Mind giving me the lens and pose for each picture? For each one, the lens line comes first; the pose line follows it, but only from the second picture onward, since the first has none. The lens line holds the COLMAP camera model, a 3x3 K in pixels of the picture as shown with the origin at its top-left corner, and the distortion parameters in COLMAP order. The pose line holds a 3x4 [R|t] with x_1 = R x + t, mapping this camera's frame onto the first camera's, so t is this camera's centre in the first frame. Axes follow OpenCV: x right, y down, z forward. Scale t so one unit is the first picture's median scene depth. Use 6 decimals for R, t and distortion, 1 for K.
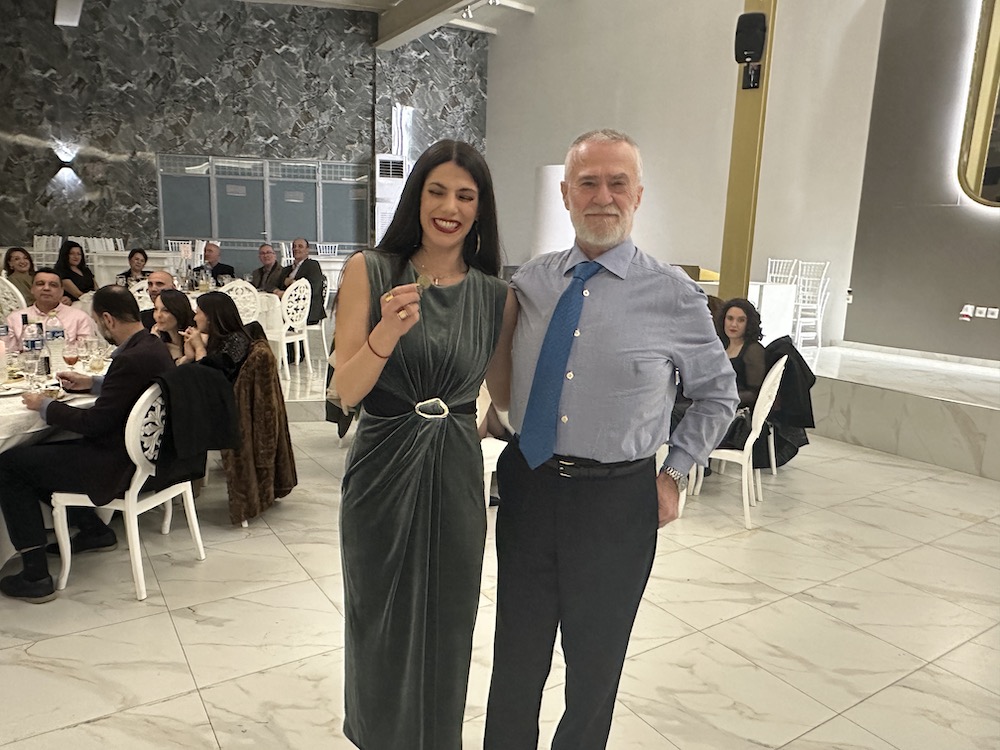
lens RADIAL K [[698.9, 0, 496.0], [0, 698.9, 391.3], [0, 0, 1]] dist [-0.000447, -0.001393]
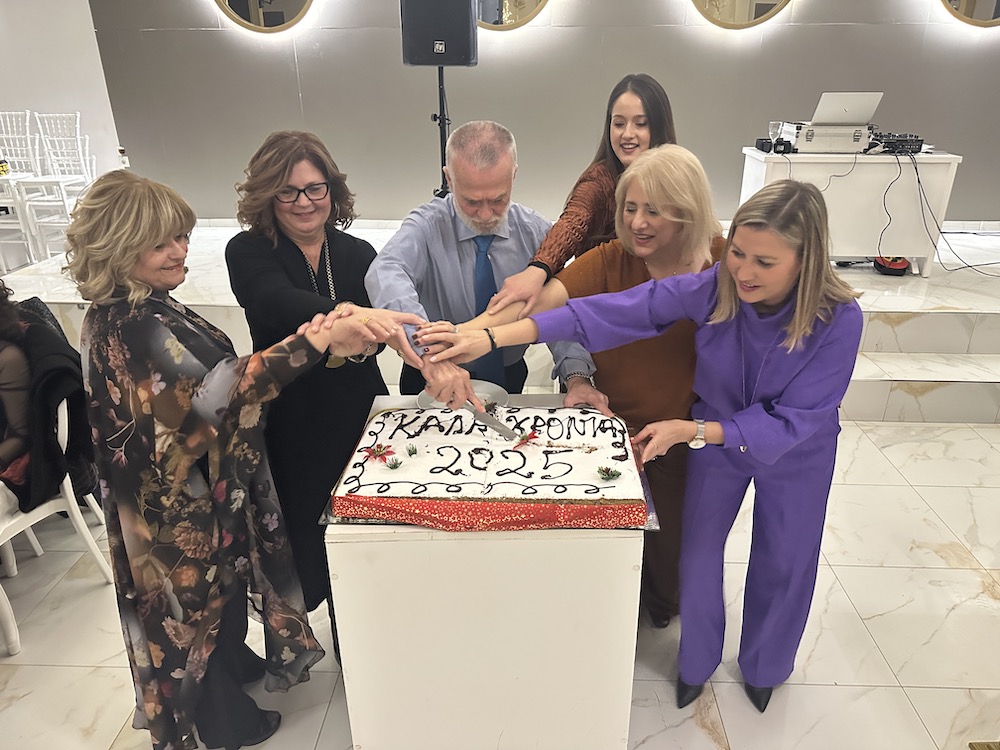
lens RADIAL K [[698.9, 0, 499.3], [0, 698.9, 371.4], [0, 0, 1]] dist [-0.000447, -0.001393]
pose [[0.580448, -0.359941, 0.730427, 0.183387], [0.184749, 0.931822, 0.312371, -0.134698], [-0.793063, -0.046369, 0.607373, 0.359263]]
